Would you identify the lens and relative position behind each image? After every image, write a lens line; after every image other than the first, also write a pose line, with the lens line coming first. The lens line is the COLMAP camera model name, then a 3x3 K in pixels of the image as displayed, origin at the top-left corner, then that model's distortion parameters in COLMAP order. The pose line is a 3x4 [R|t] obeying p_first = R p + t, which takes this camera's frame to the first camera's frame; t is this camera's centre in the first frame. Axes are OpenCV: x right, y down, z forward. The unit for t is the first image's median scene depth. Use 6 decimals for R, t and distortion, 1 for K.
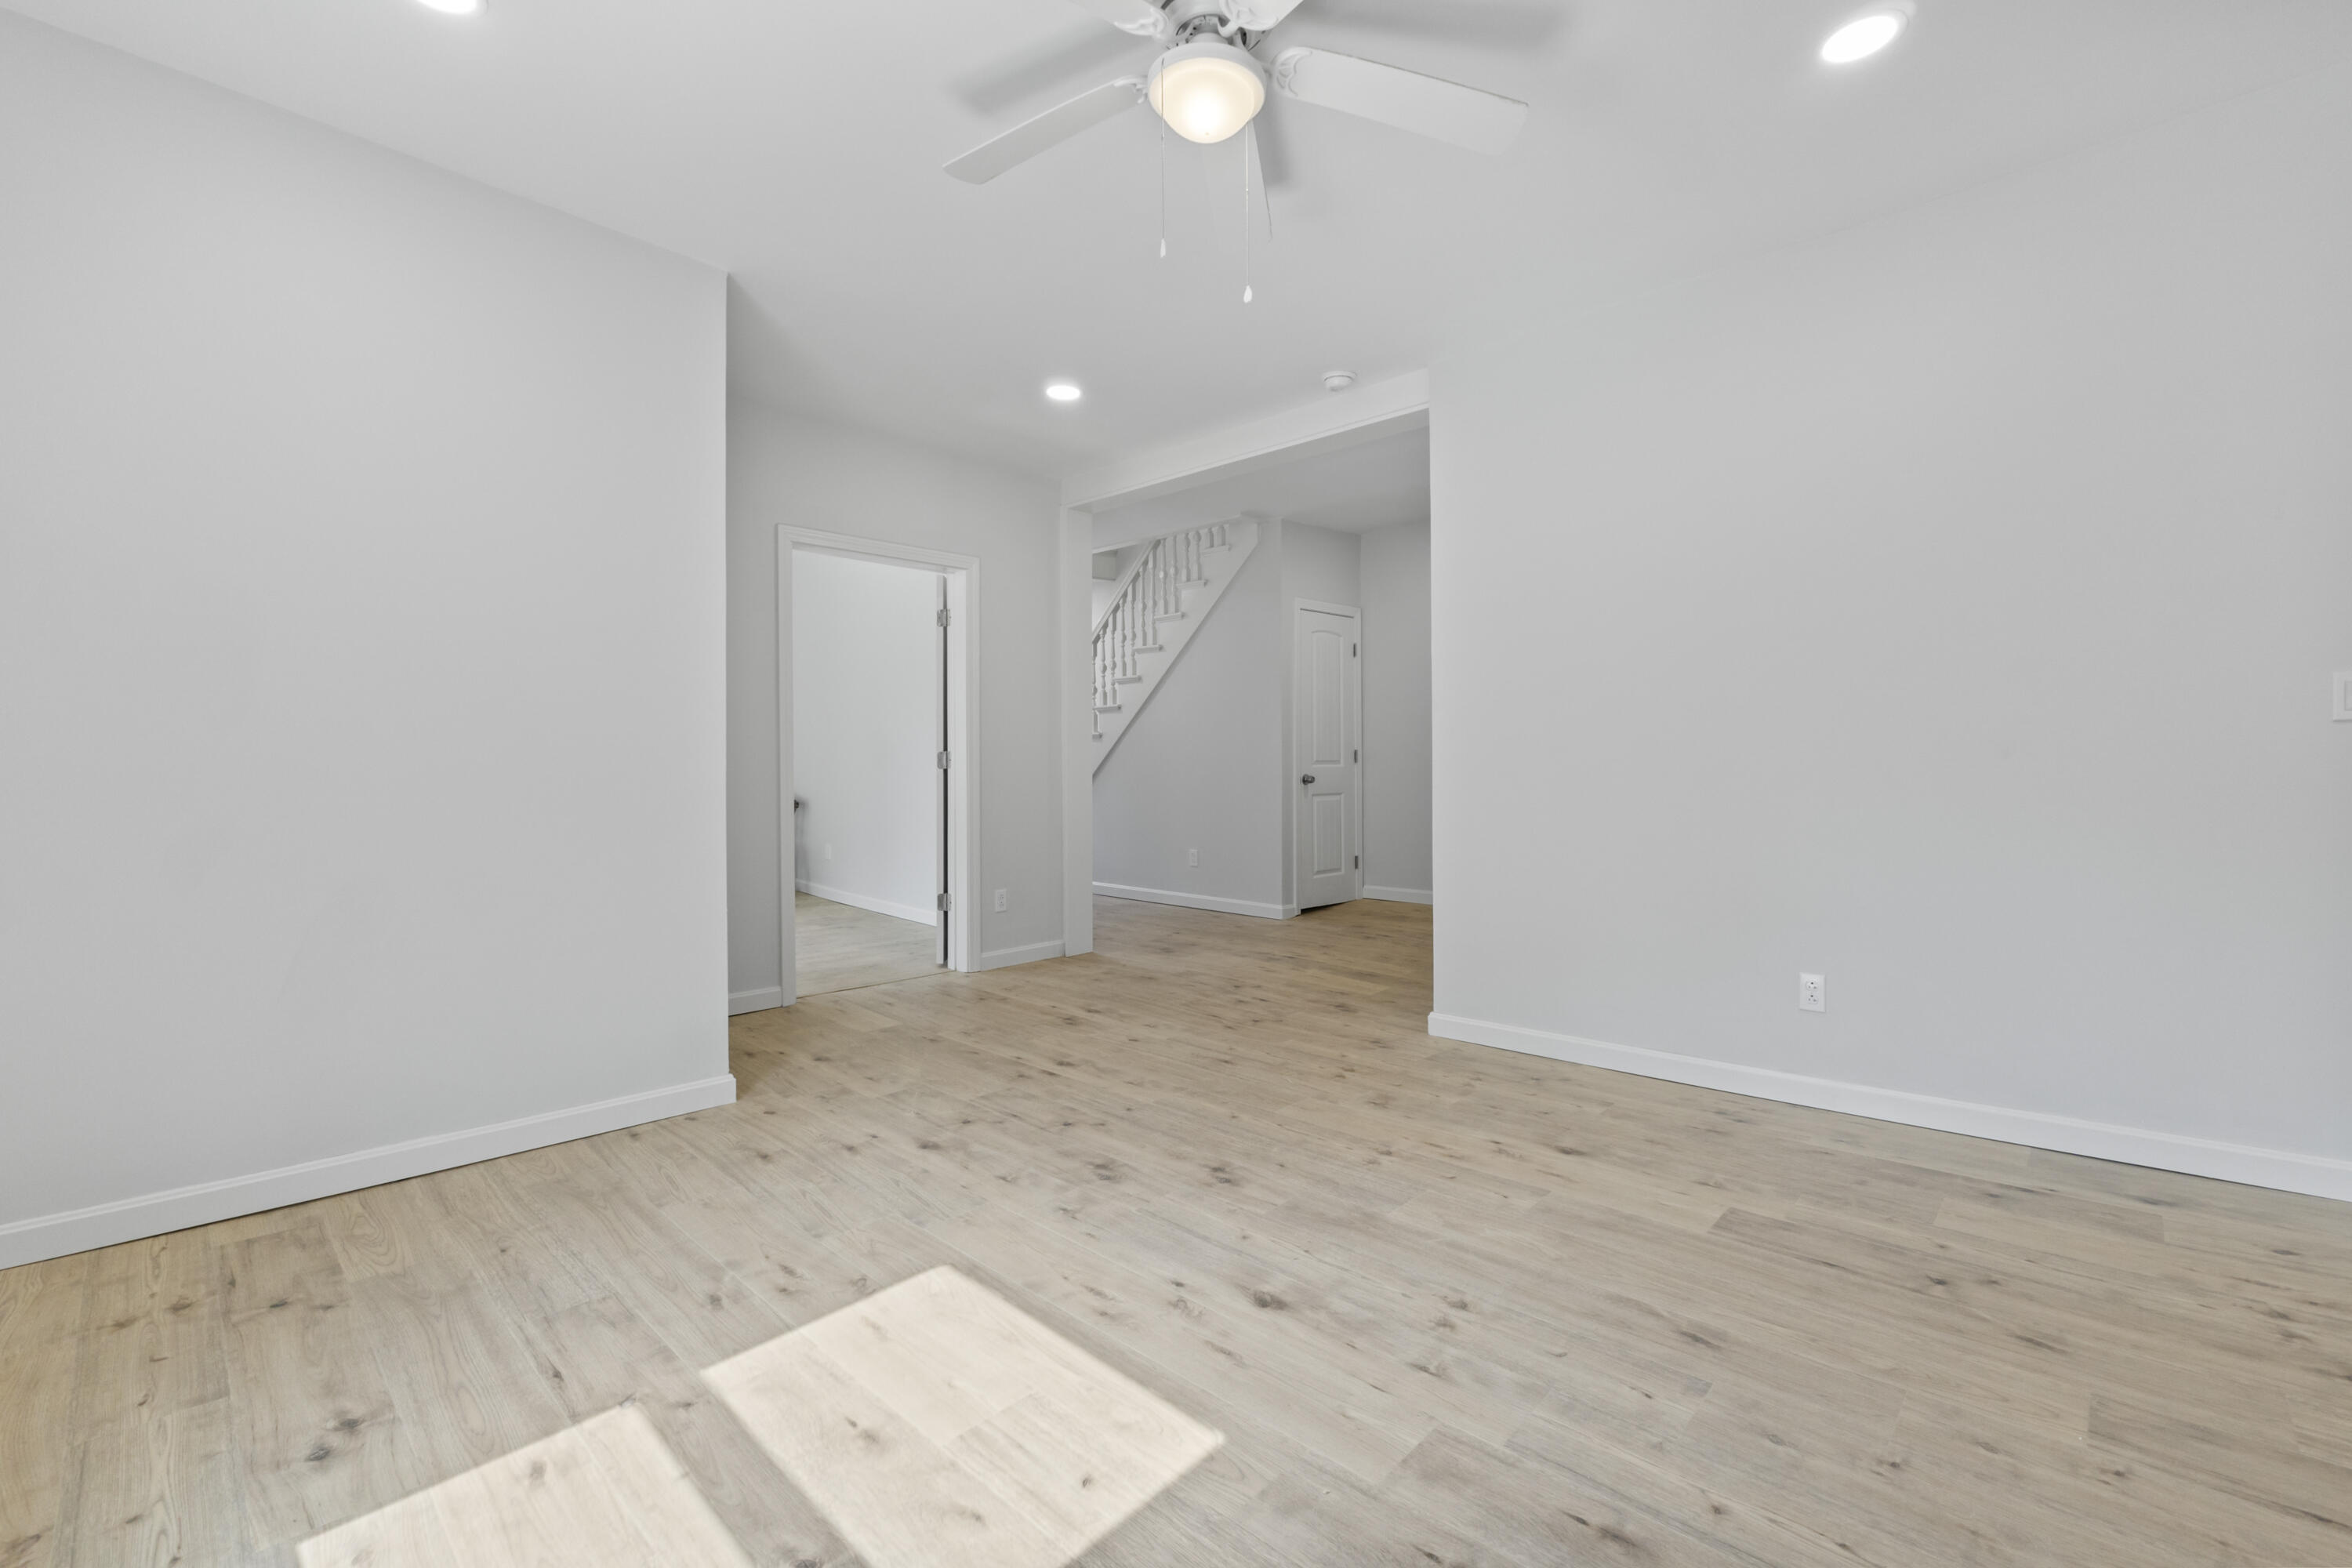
lens RADIAL K [[993.6, 0, 1176.2], [0, 993.6, 761.8], [0, 0, 1]] dist [-0.006013, -0.000012]
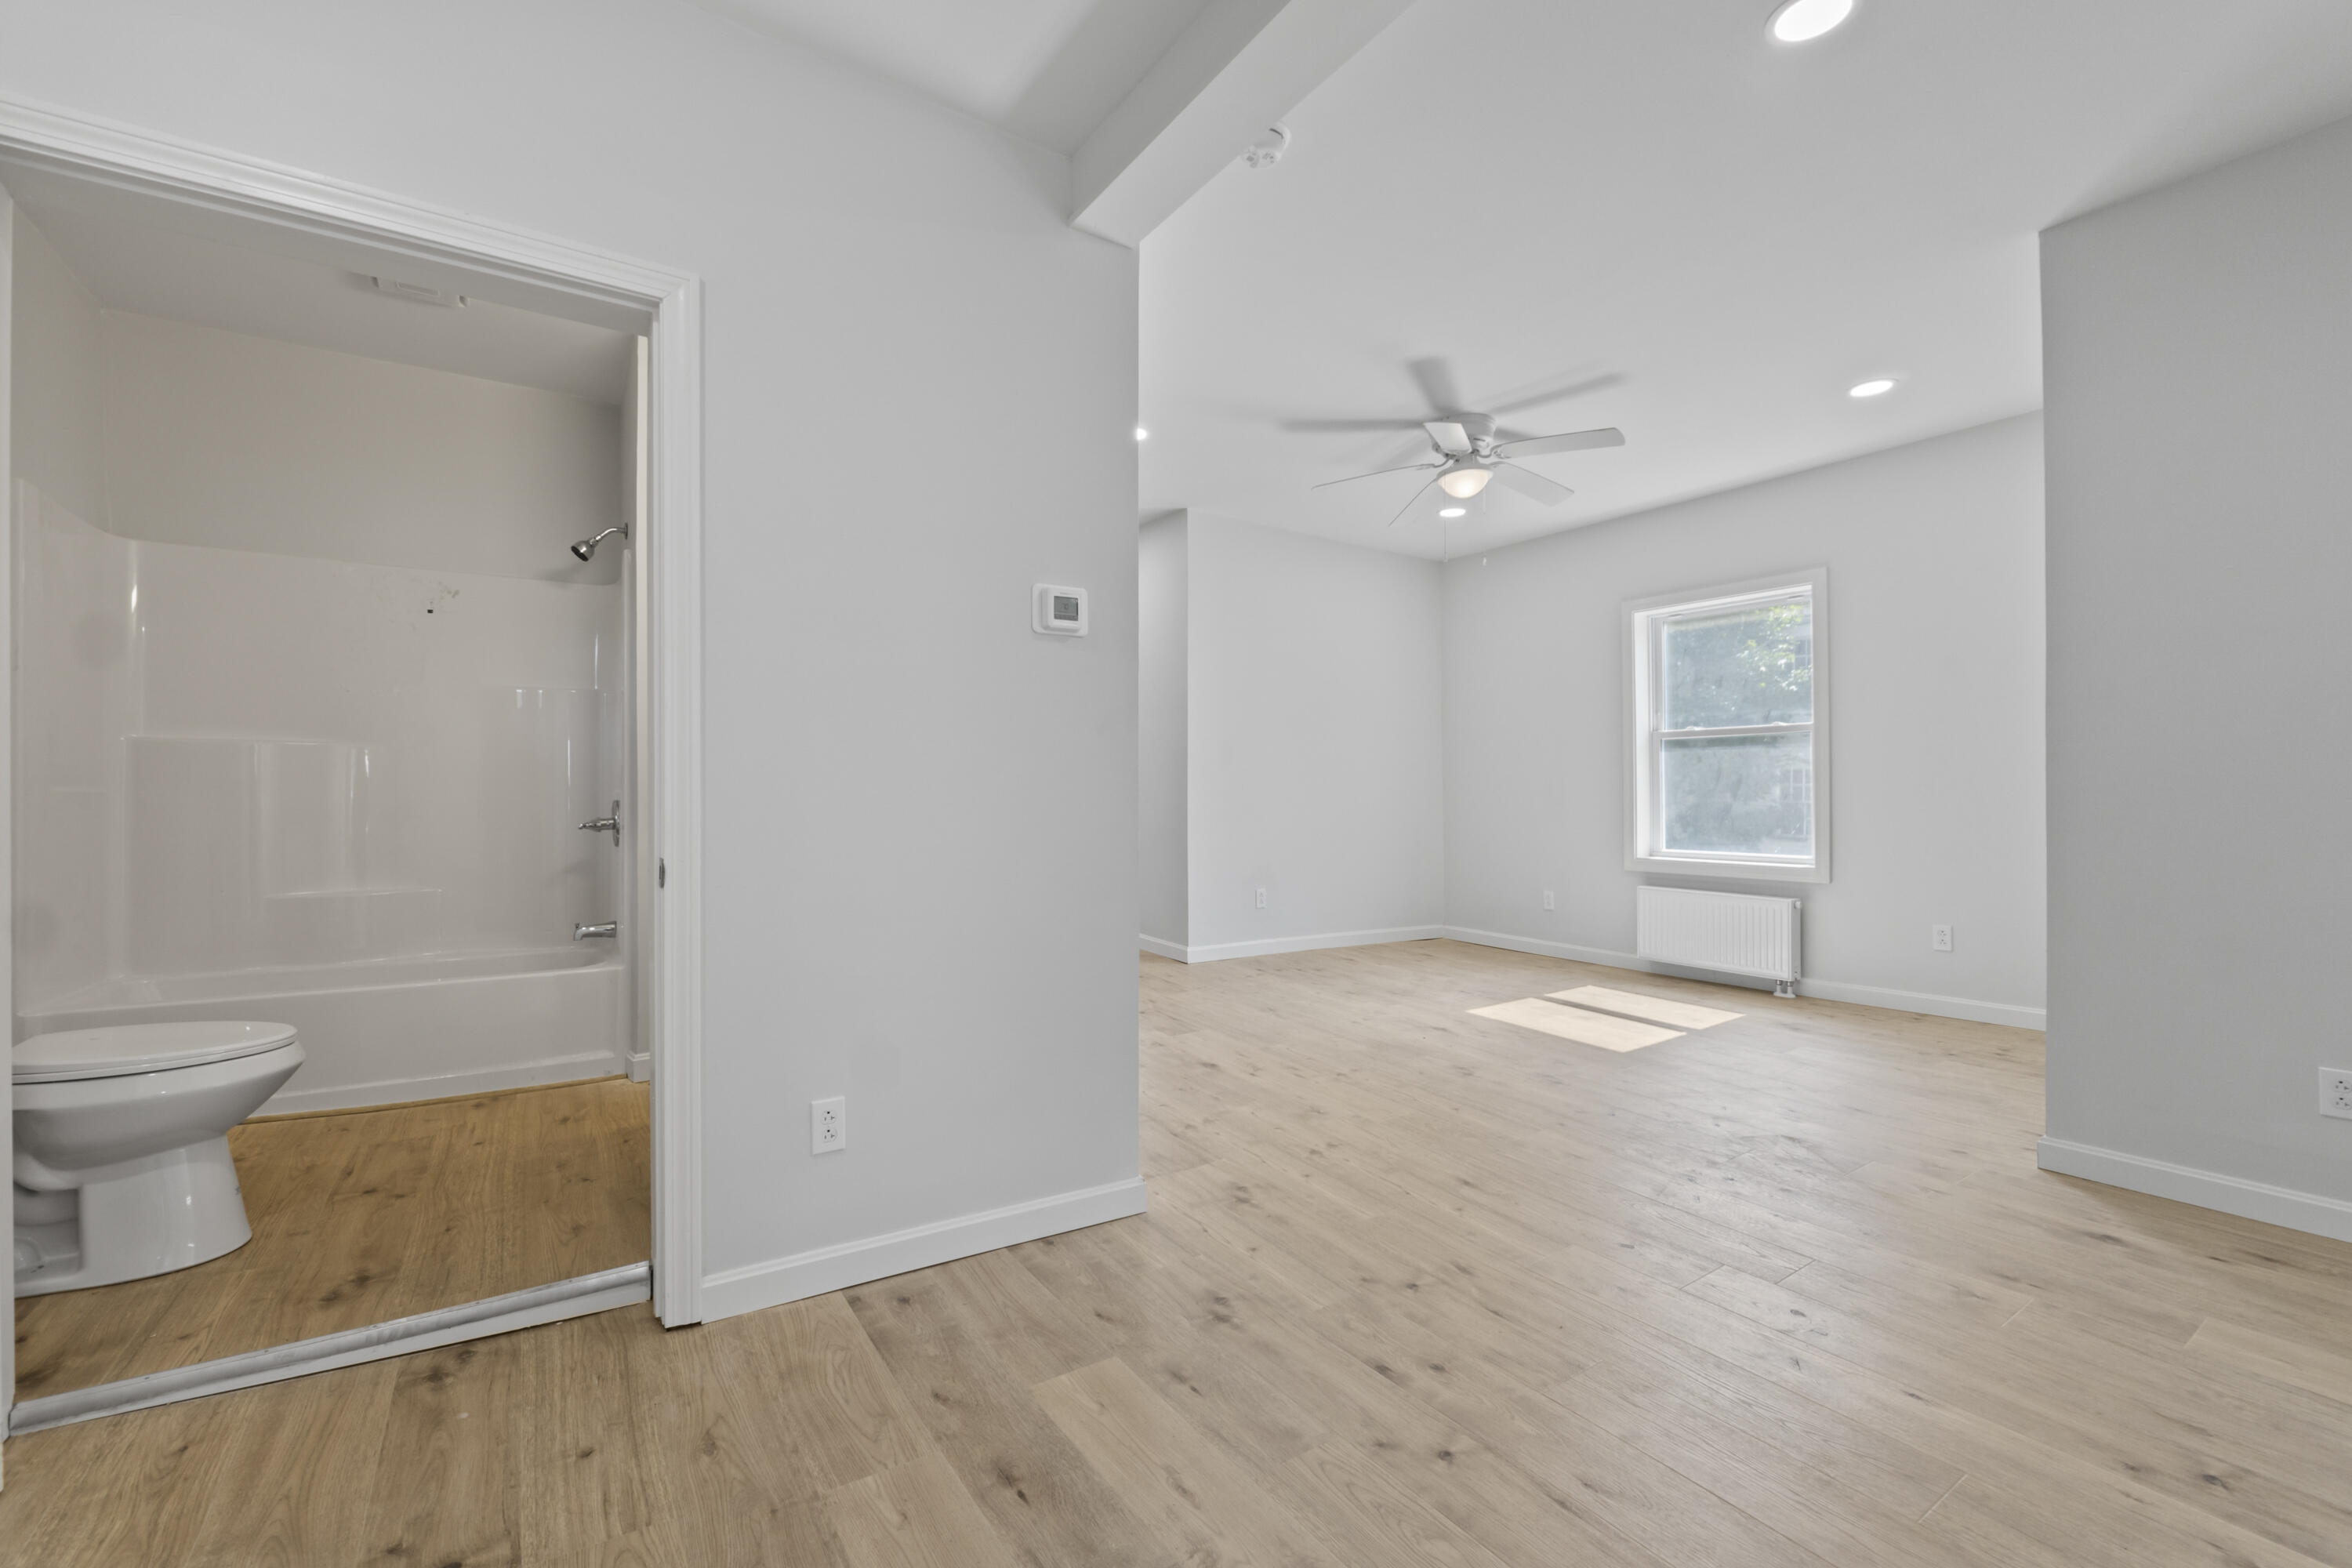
lens RADIAL K [[987.4, 0, 1169.3], [0, 987.4, 774.5], [0, 0, 1]] dist [-0.002735, 0.000272]
pose [[-0.974329, 0.010089, 0.224902, 0.146351], [0.008258, 0.999925, -0.009080, -0.010727], [-0.224977, -0.006990, -0.974339, 2.643237]]
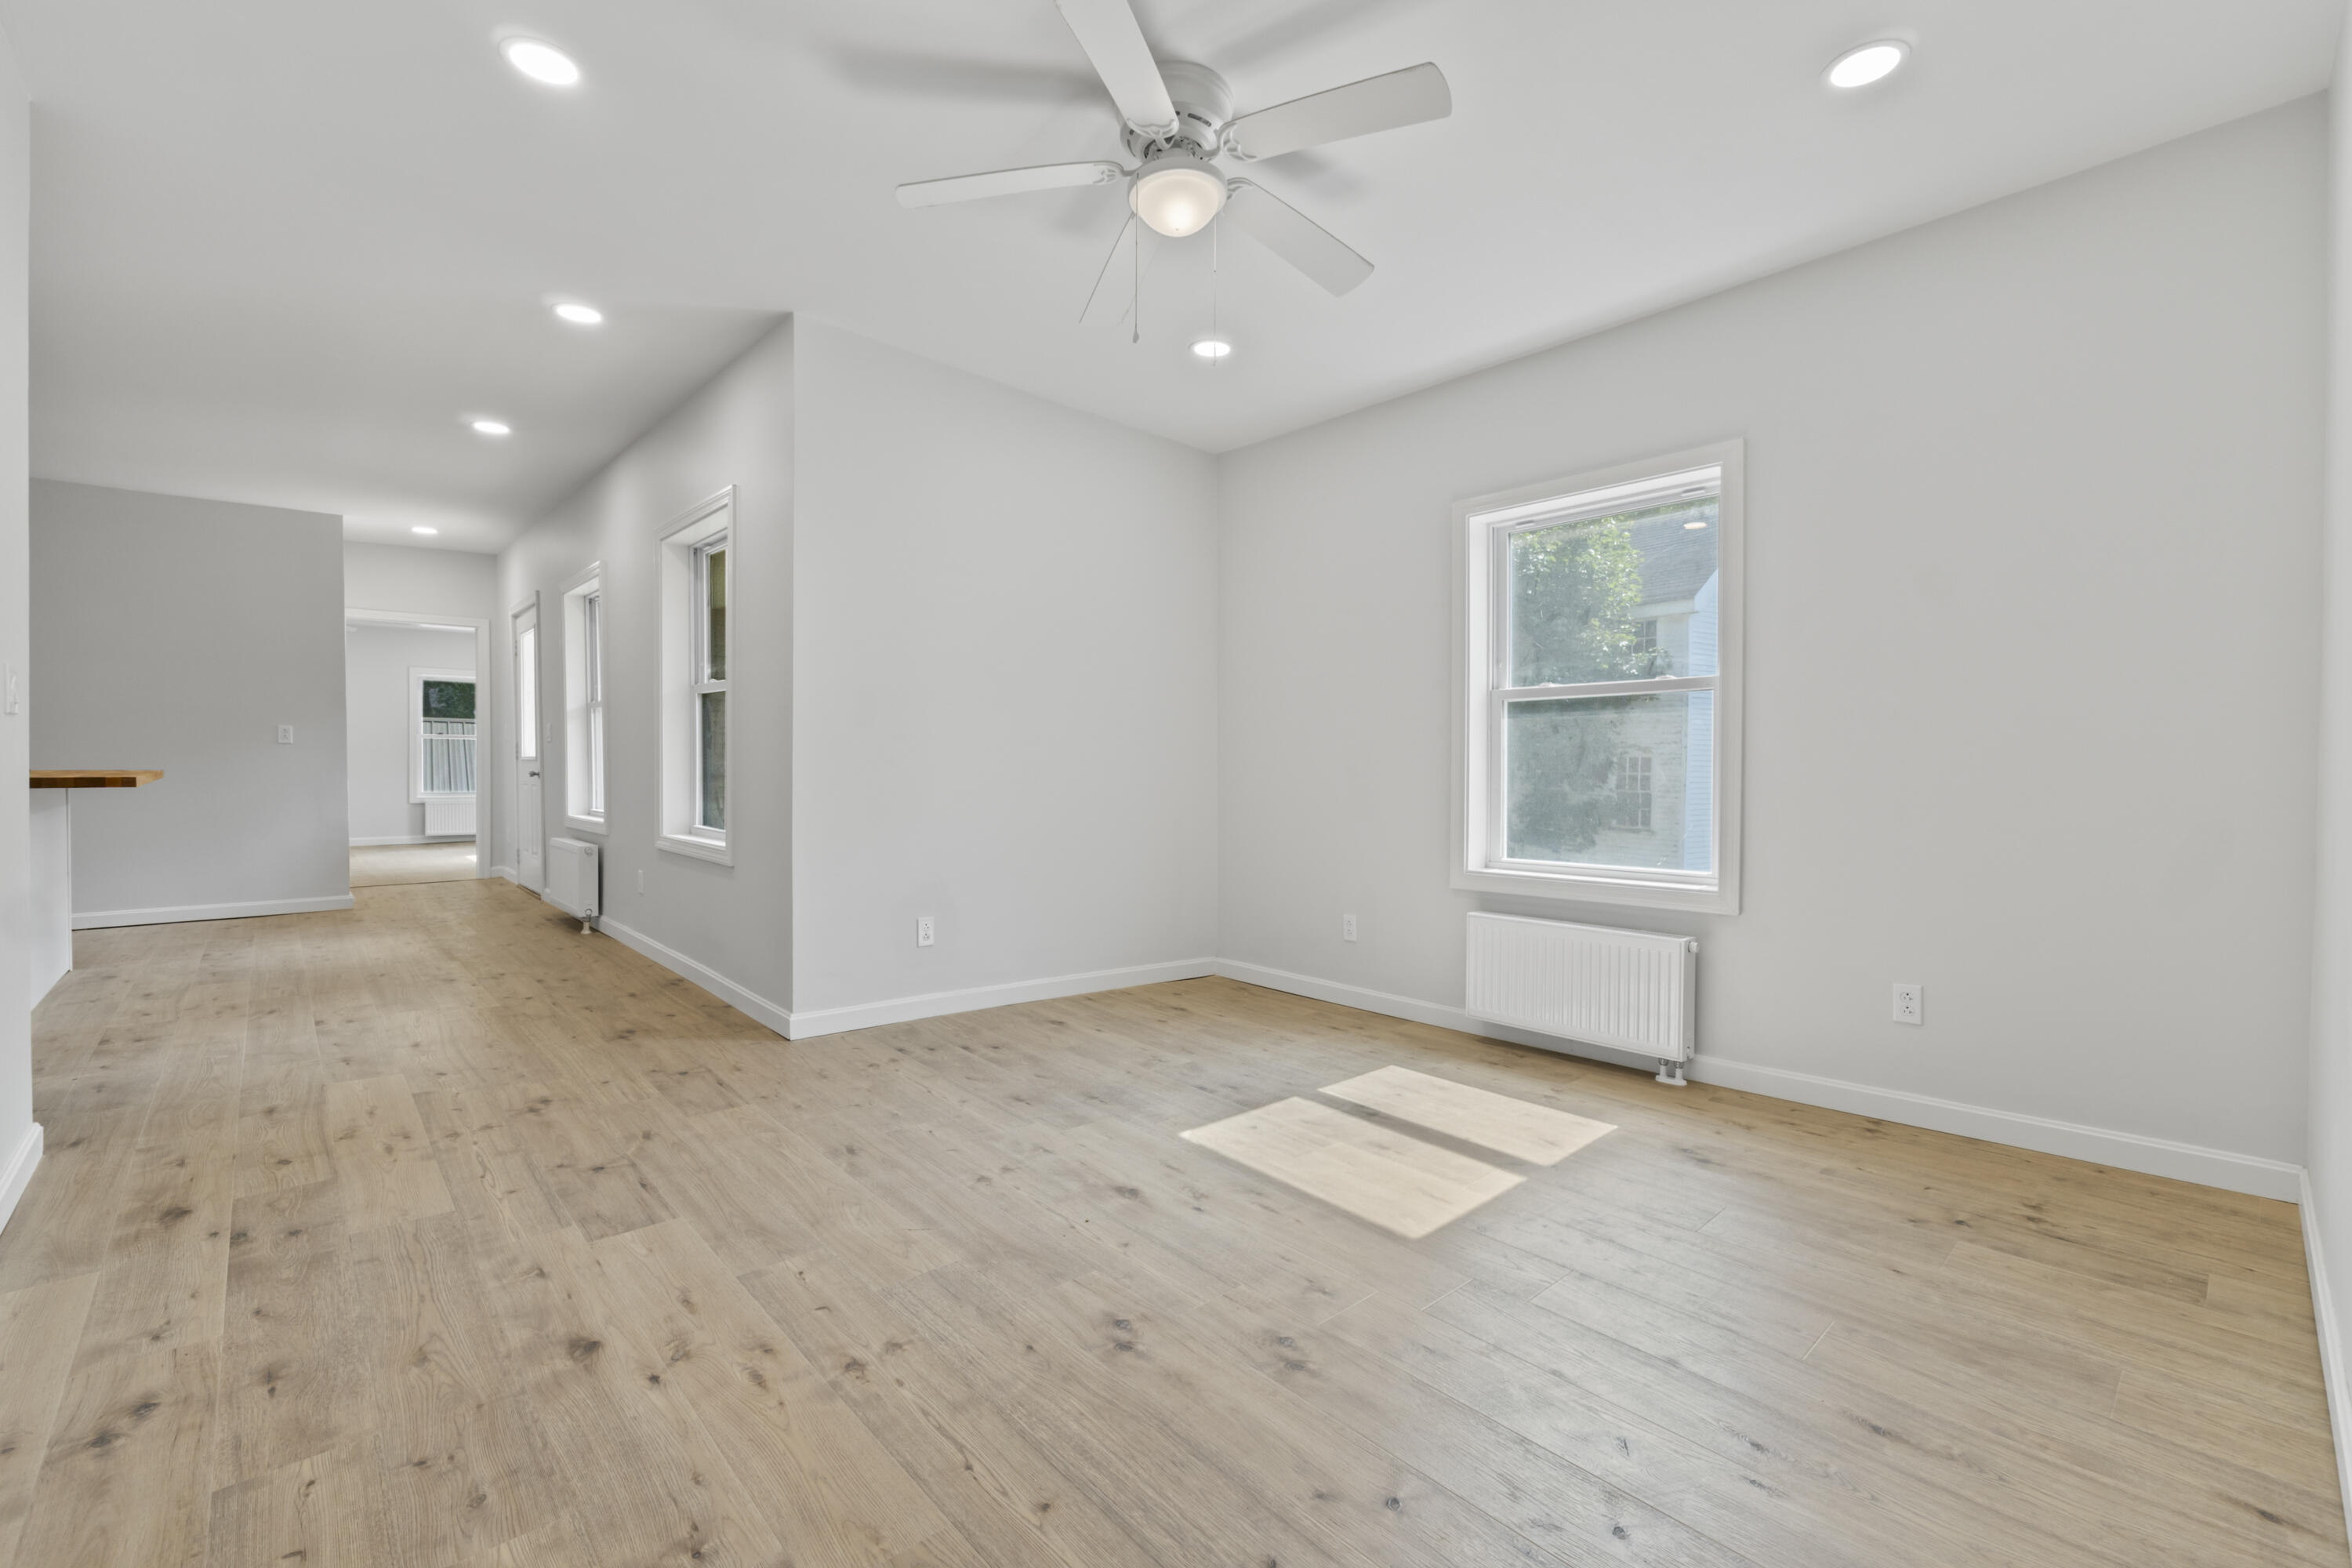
lens RADIAL K [[1011.6, 0, 1173.3], [0, 1011.6, 770.8], [0, 0, 1]] dist [-0.003654, -0.000227]
pose [[-0.997192, -0.004247, 0.074768, -0.045727], [-0.004054, 0.999988, 0.002732, 0.007885], [-0.074779, 0.002421, -0.997197, 1.812200]]
